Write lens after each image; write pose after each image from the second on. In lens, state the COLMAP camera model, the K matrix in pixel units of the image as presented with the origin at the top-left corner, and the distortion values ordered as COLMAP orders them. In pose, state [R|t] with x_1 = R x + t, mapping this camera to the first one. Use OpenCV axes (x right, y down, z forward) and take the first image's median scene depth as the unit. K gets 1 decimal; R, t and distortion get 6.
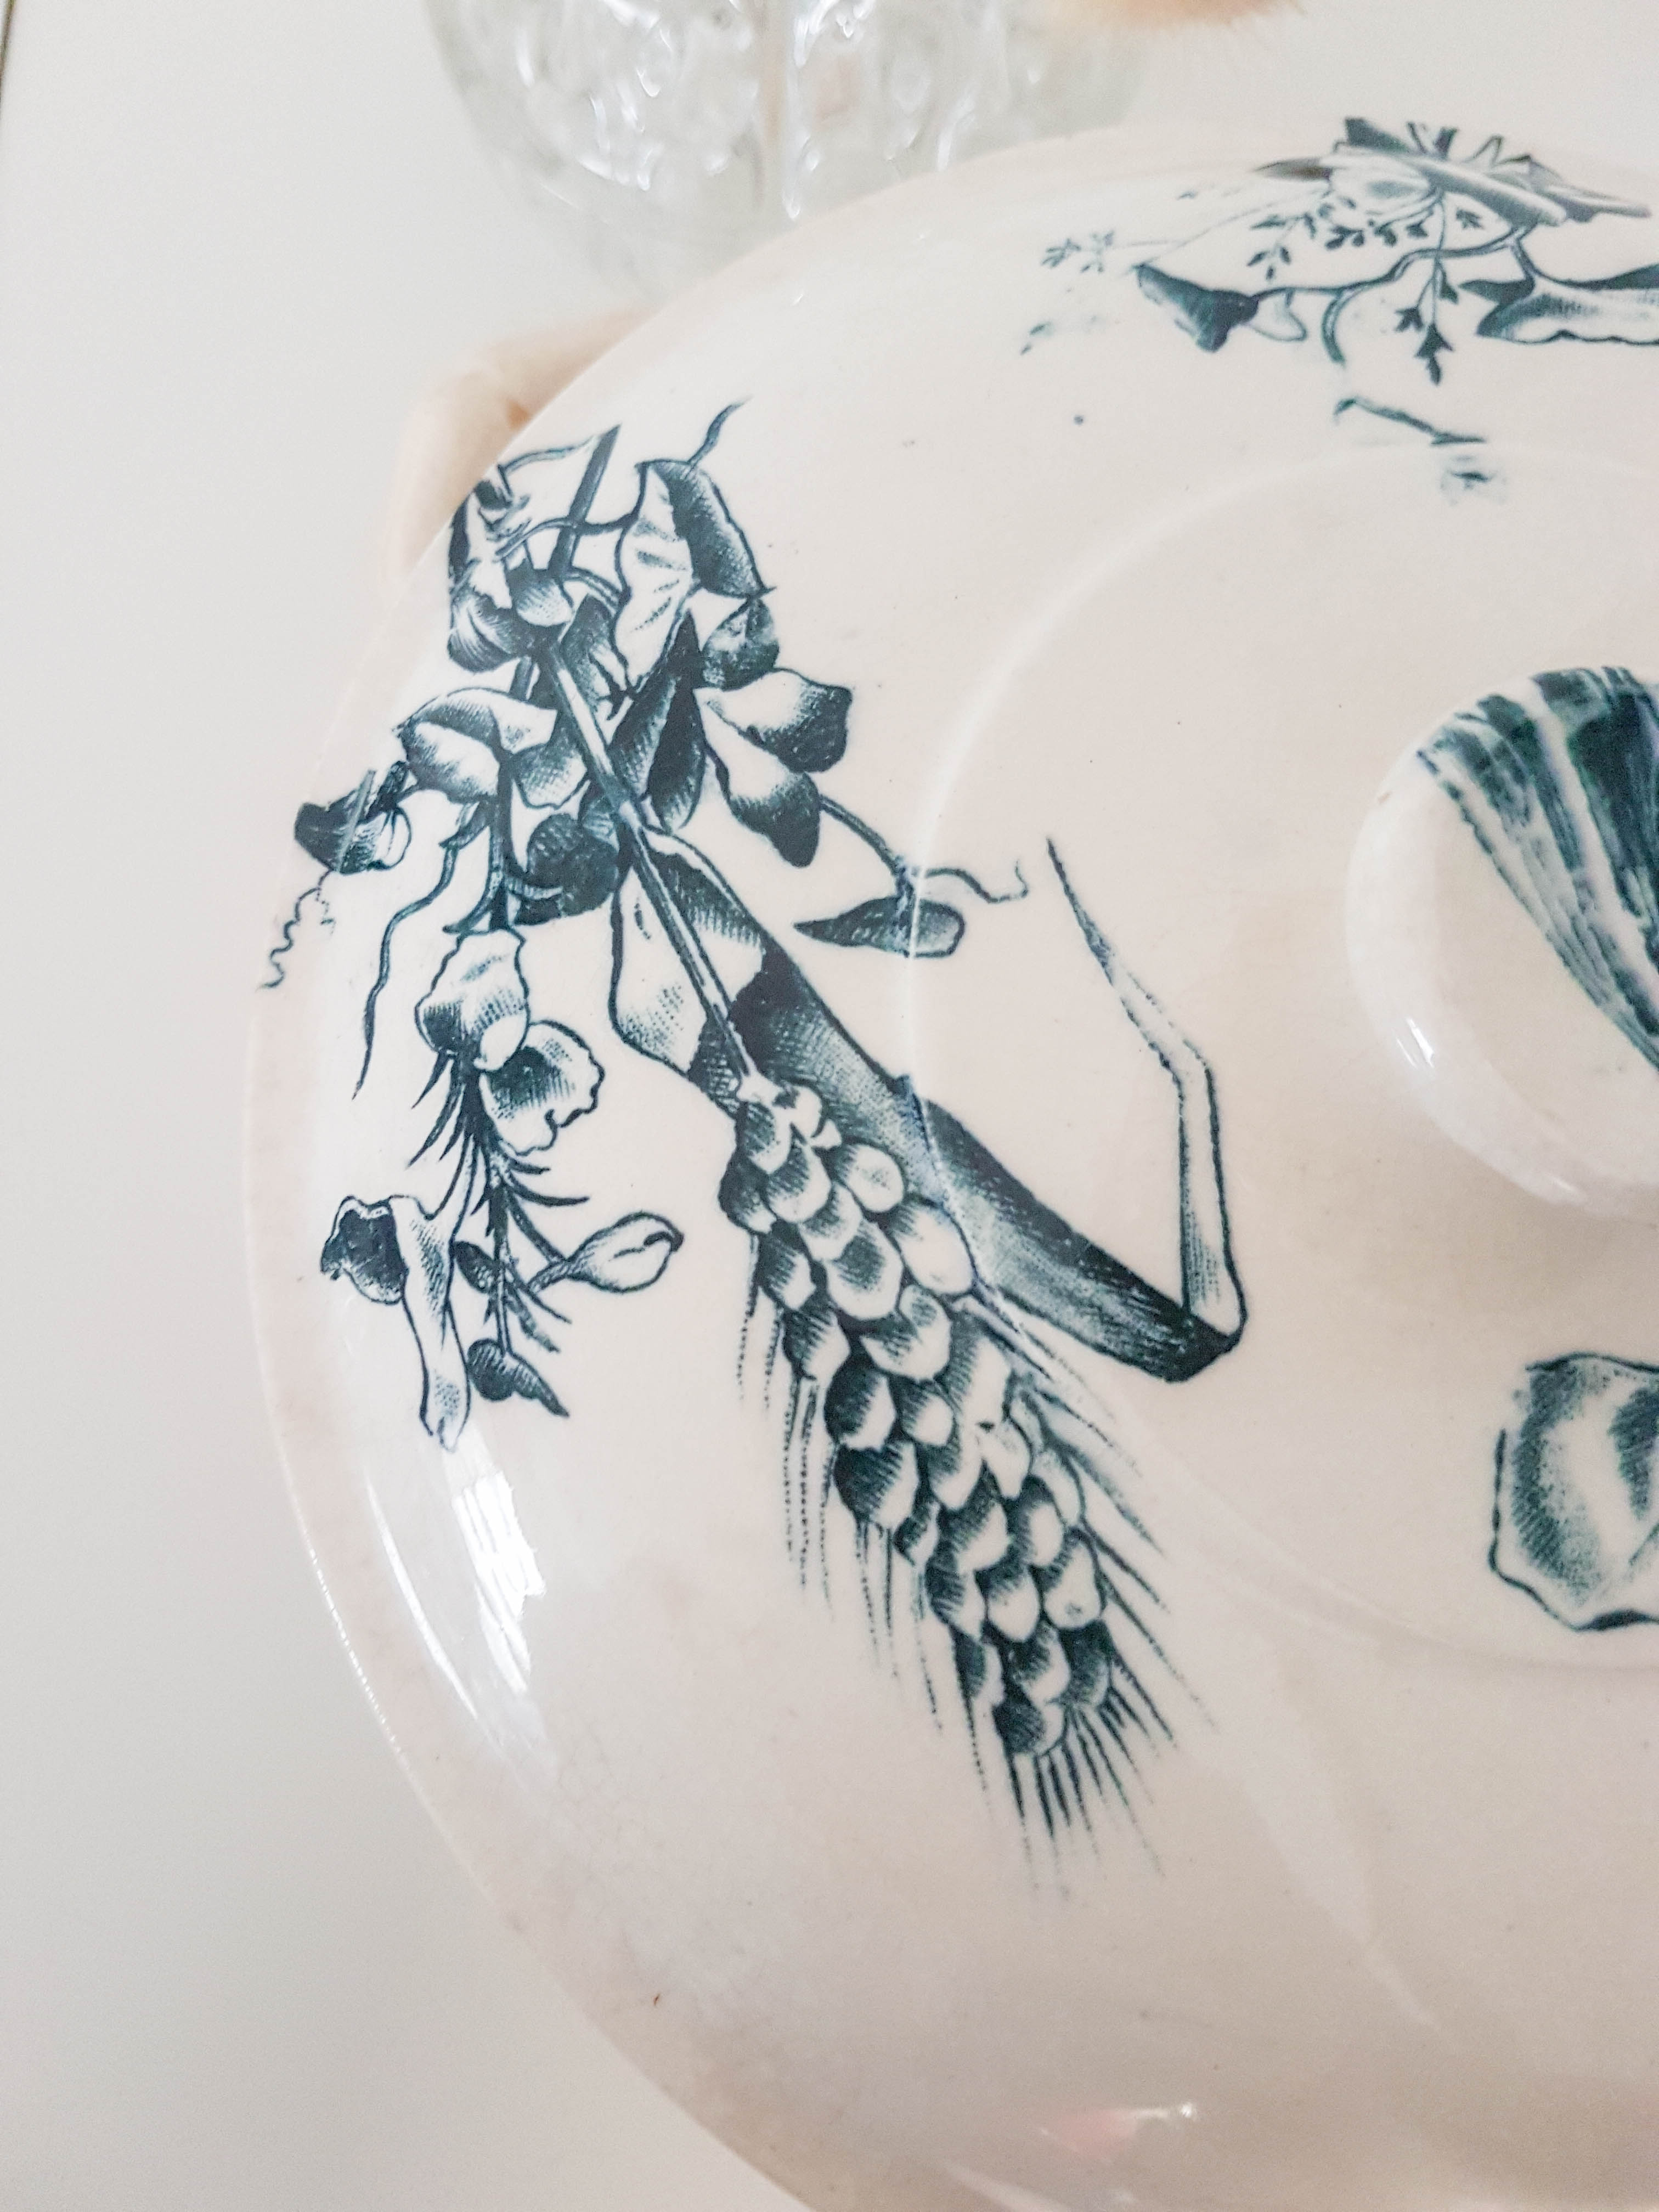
lens RADIAL K [[1740.6, 0, 804.2], [0, 1740.6, 1080.6], [0, 0, 1]] dist [0.283171, -0.686348]
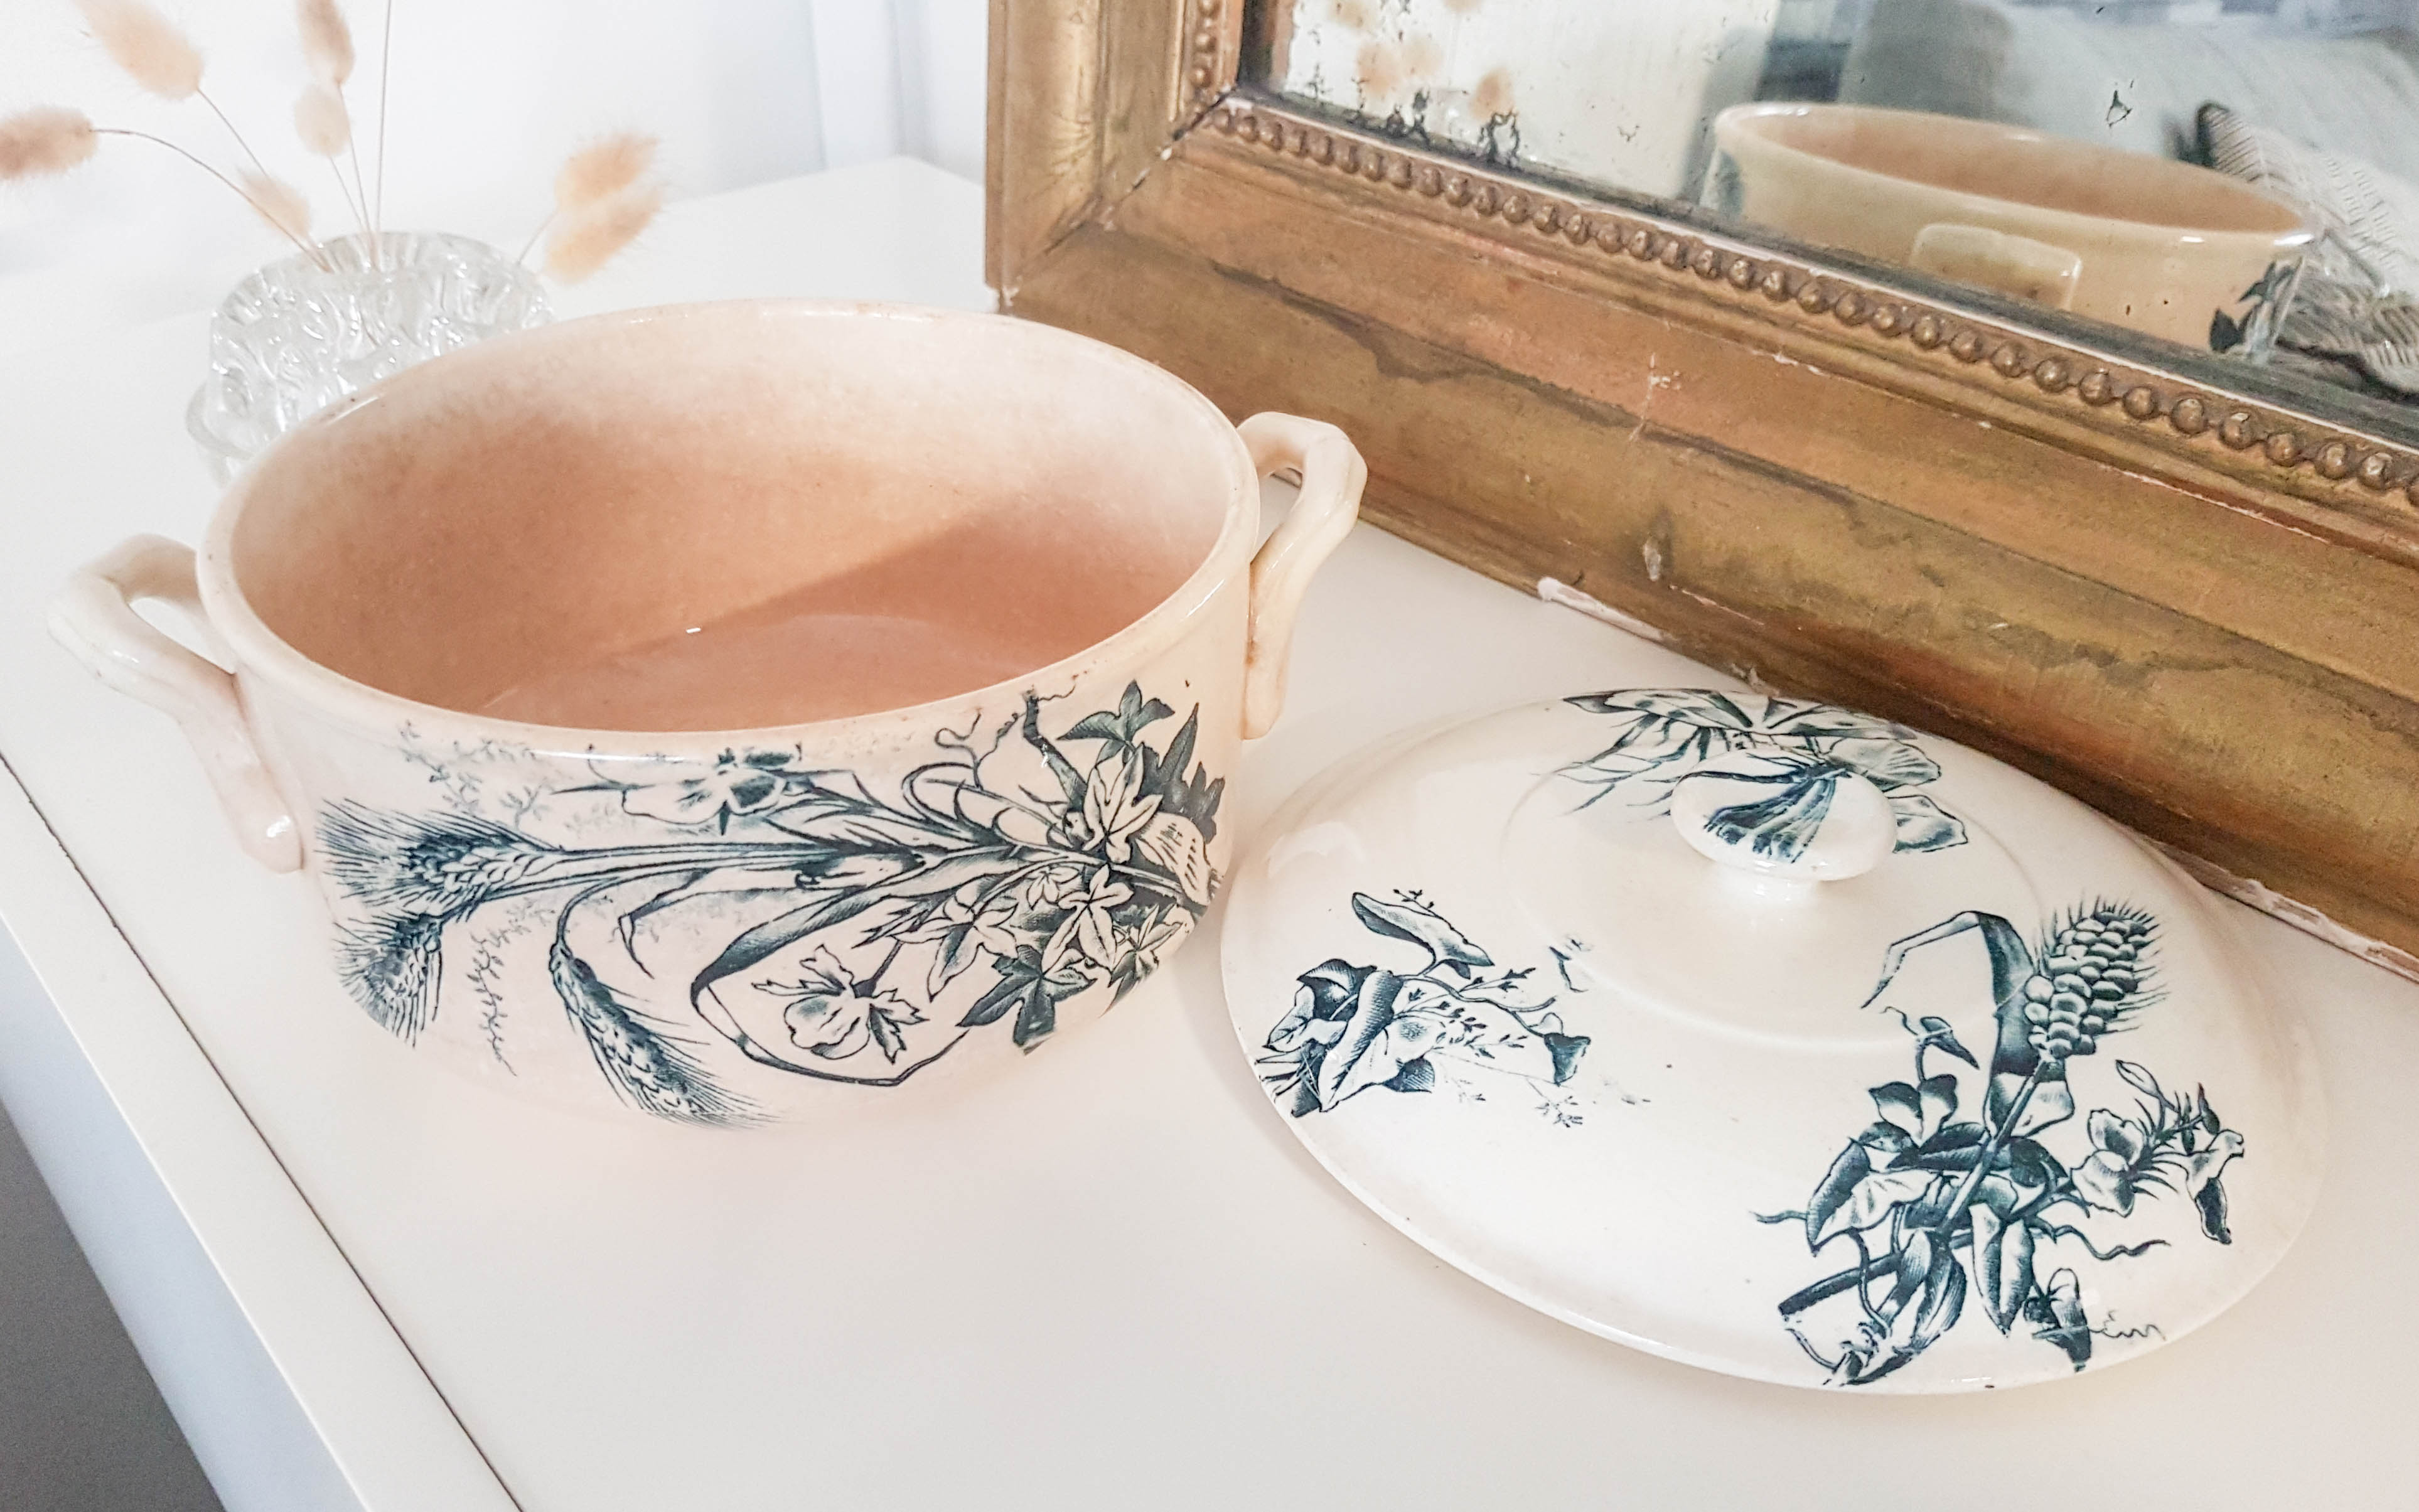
lens RADIAL K [[1957.3, 0, 1168.3], [0, 1957.3, 784.7], [0, 0, 1]] dist [0.309552, -0.750744]
pose [[-0.463944, -0.533078, 0.707520, -1.119878], [0.842339, -0.018195, 0.538641, -2.270684], [-0.274264, 0.845870, 0.457474, -0.172007]]
